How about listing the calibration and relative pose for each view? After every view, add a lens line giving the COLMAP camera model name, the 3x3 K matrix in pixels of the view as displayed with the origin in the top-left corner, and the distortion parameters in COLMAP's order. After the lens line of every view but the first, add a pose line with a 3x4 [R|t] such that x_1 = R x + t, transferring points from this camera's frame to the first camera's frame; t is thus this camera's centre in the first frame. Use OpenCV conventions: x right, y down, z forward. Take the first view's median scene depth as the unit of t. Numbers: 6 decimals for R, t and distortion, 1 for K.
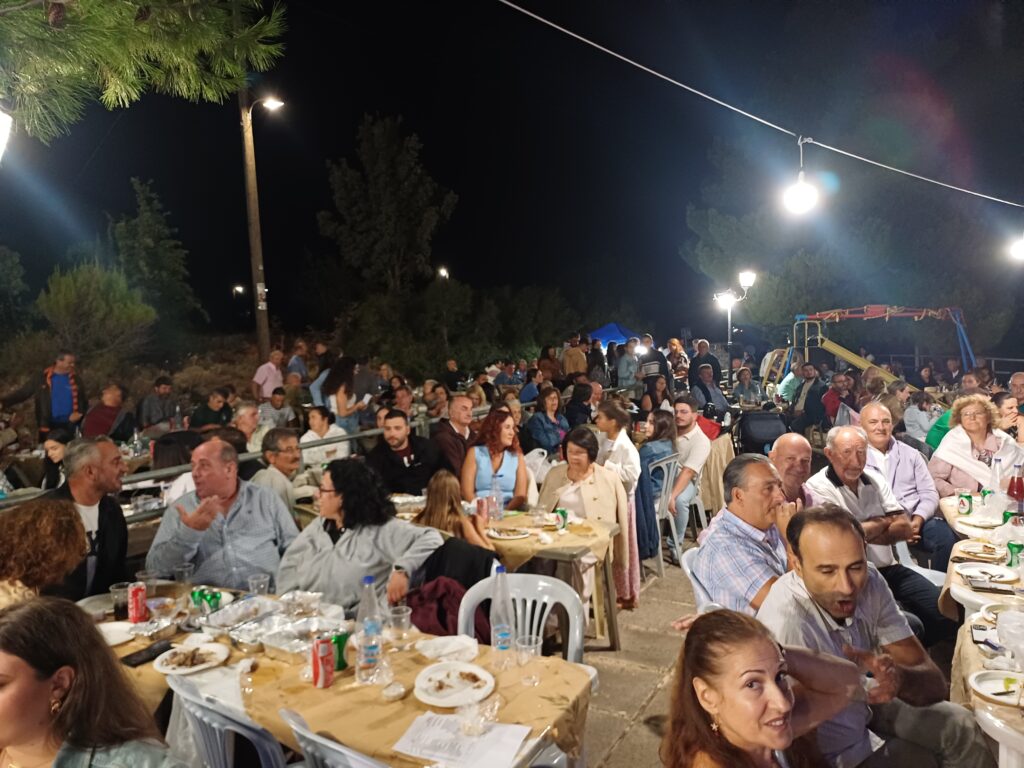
lens RADIAL K [[748.2, 0, 506.0], [0, 748.2, 390.4], [0, 0, 1]] dist [0.043584, -0.031242]
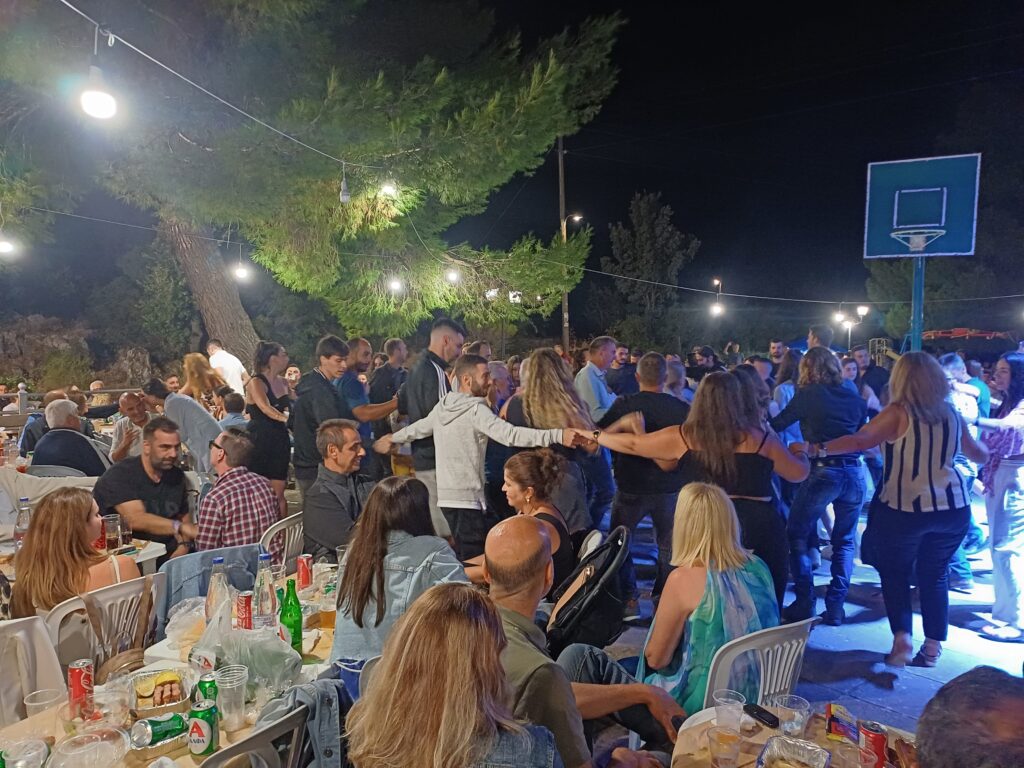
lens RADIAL K [[748.2, 0, 506.0], [0, 748.2, 390.4], [0, 0, 1]] dist [0.043584, -0.031242]
pose [[0.929375, 0.047520, -0.366065, 0.137357], [-0.048740, 0.998794, 0.005916, 0.029482], [0.365905, 0.012344, 0.930570, -0.475883]]
